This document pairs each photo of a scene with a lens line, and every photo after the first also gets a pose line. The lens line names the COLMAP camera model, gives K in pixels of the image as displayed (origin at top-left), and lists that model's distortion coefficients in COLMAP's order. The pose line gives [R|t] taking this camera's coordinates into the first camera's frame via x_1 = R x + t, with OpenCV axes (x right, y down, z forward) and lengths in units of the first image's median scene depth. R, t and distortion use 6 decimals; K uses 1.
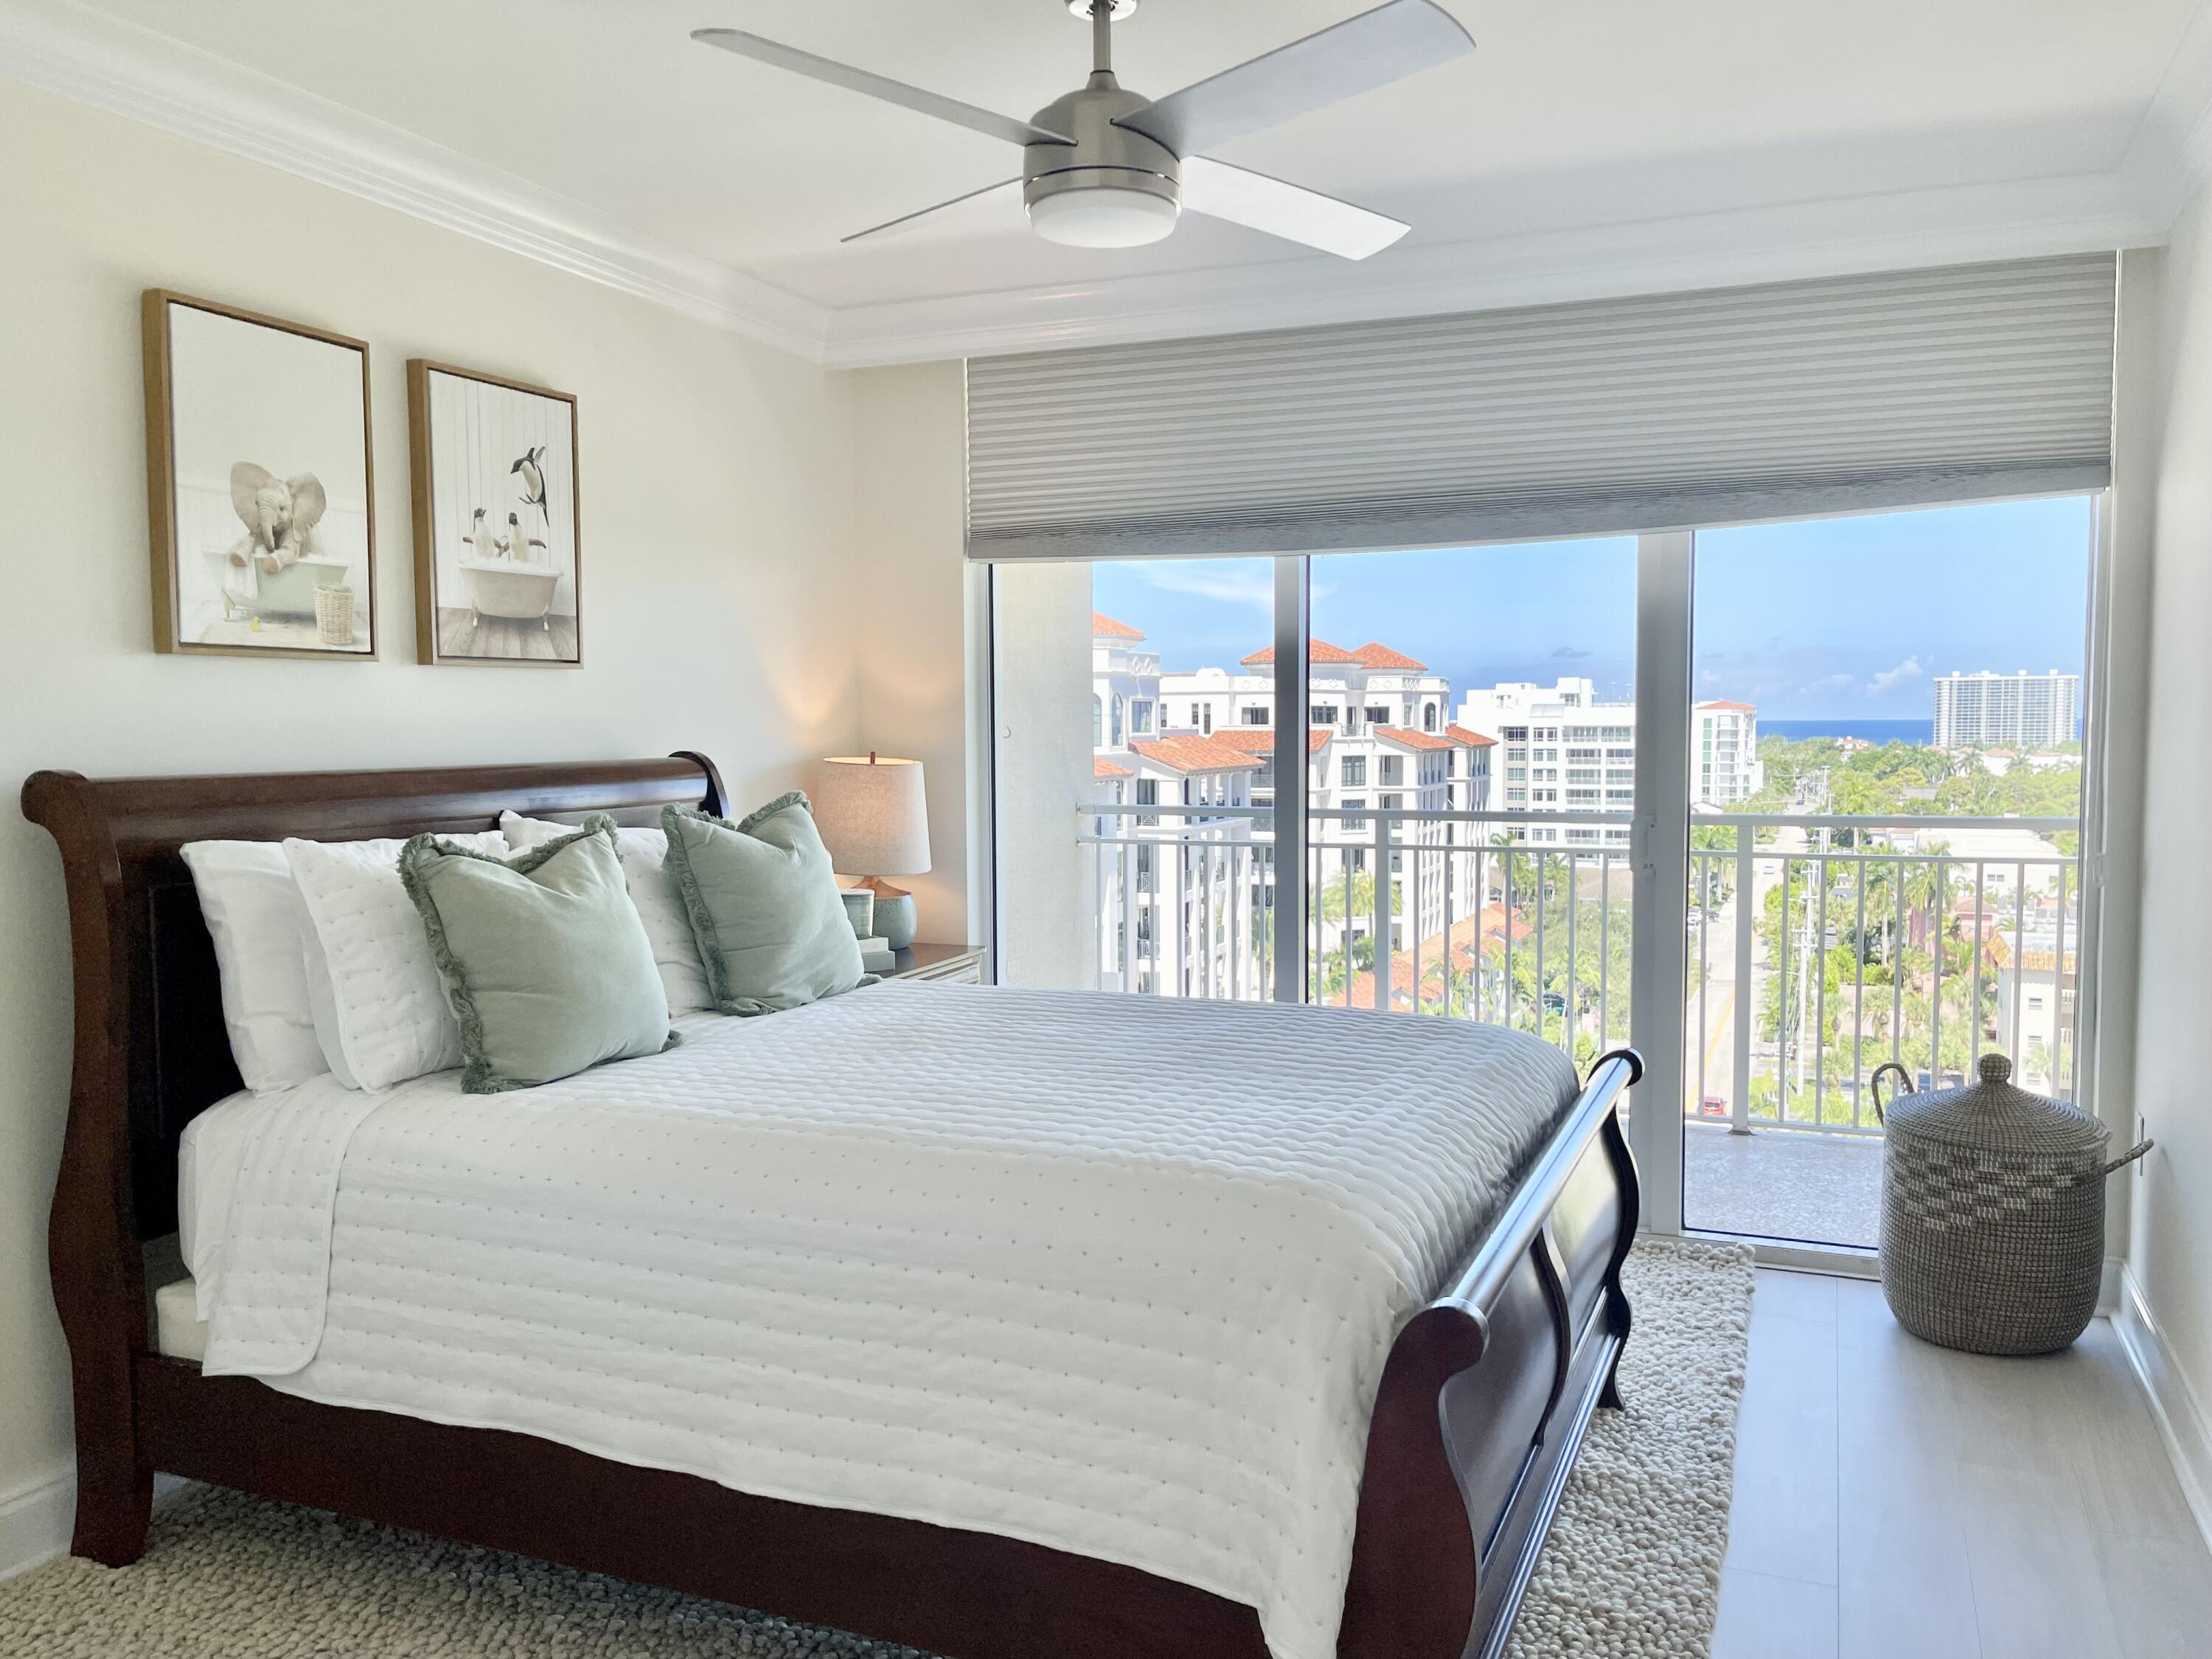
lens RADIAL K [[1668.0, 0, 1104.3], [0, 1668.0, 824.1], [0, 0, 1]] dist [-0.006608, -0.003294]
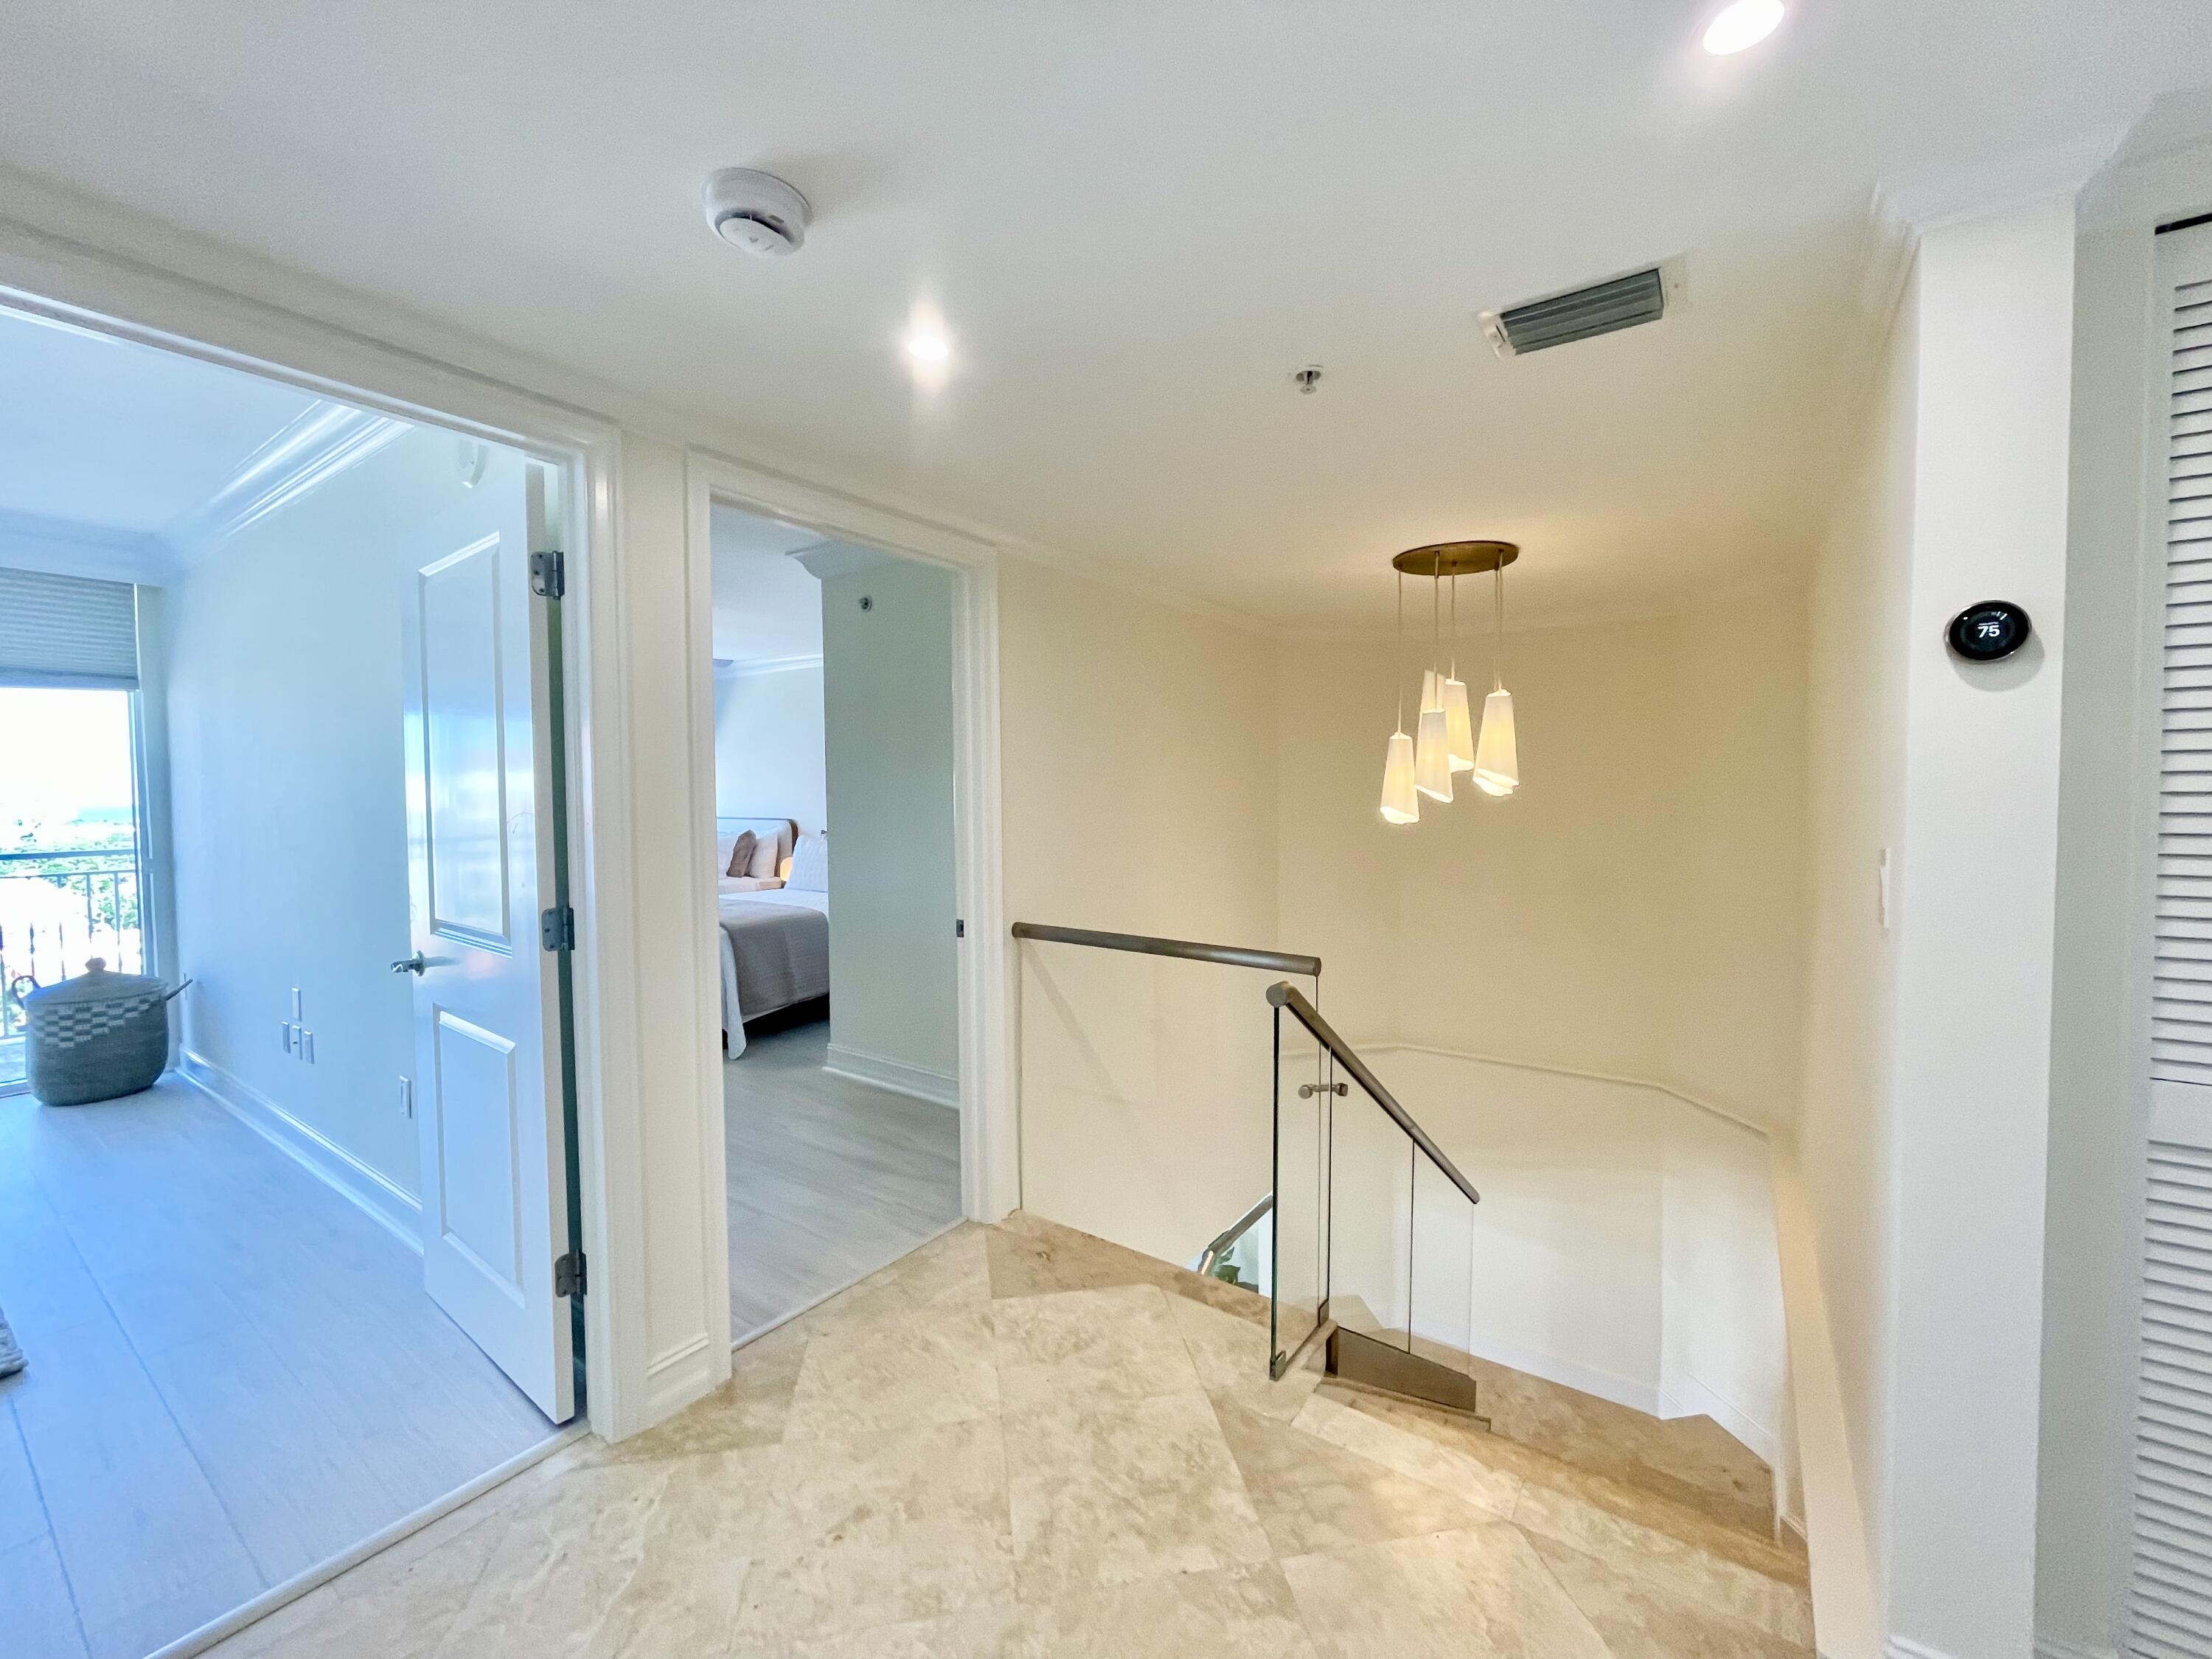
lens RADIAL K [[905.8, 0, 1098.0], [0, 905.8, 826.6], [0, 0, 1]] dist [0.004171, 0.000011]
pose [[0.202725, -0.037562, 0.978515, -0.326436], [0.067656, 0.997413, 0.024271, 0.032528], [-0.976896, 0.061282, 0.204742, -0.479150]]
